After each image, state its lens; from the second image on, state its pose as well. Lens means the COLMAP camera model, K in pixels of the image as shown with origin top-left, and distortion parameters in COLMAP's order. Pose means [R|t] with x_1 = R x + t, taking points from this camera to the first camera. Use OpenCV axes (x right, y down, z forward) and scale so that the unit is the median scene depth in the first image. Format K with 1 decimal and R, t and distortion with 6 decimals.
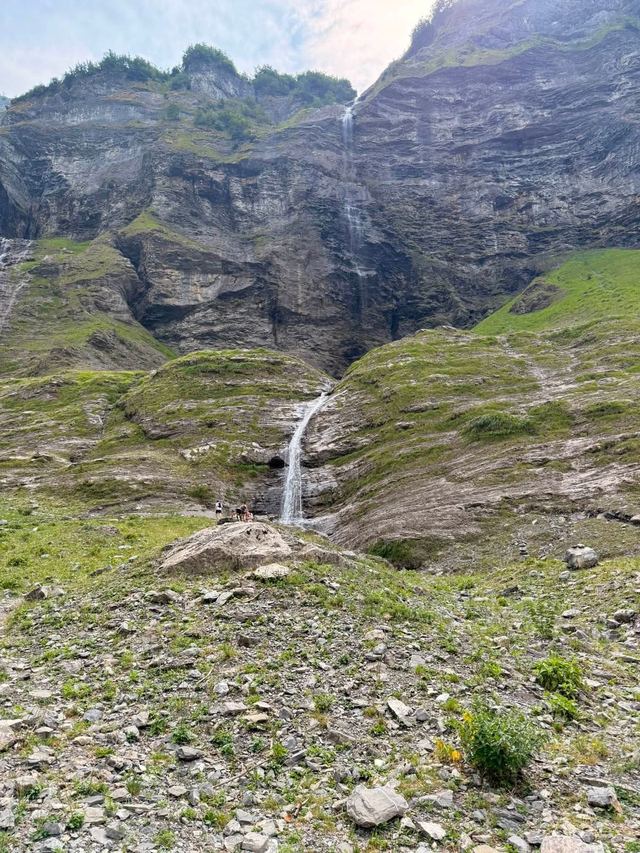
lens RADIAL K [[578.2, 0, 320.0], [0, 578.2, 426.5], [0, 0, 1]] dist [0.026425, -0.053190]
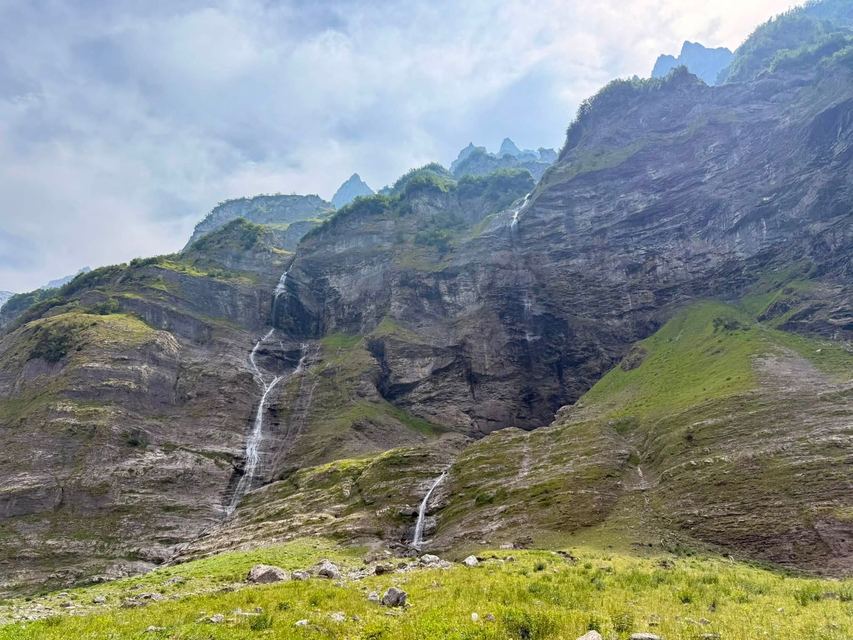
lens RADIAL K [[589.6, 0, 426.5], [0, 589.6, 320.0], [0, 0, 1]] dist [0.203083, -0.432736]
pose [[0.945761, -0.153206, -0.286470, 0.238071], [0.105831, 0.979009, -0.174184, -0.078945], [0.307143, 0.134419, 0.942123, -0.419107]]
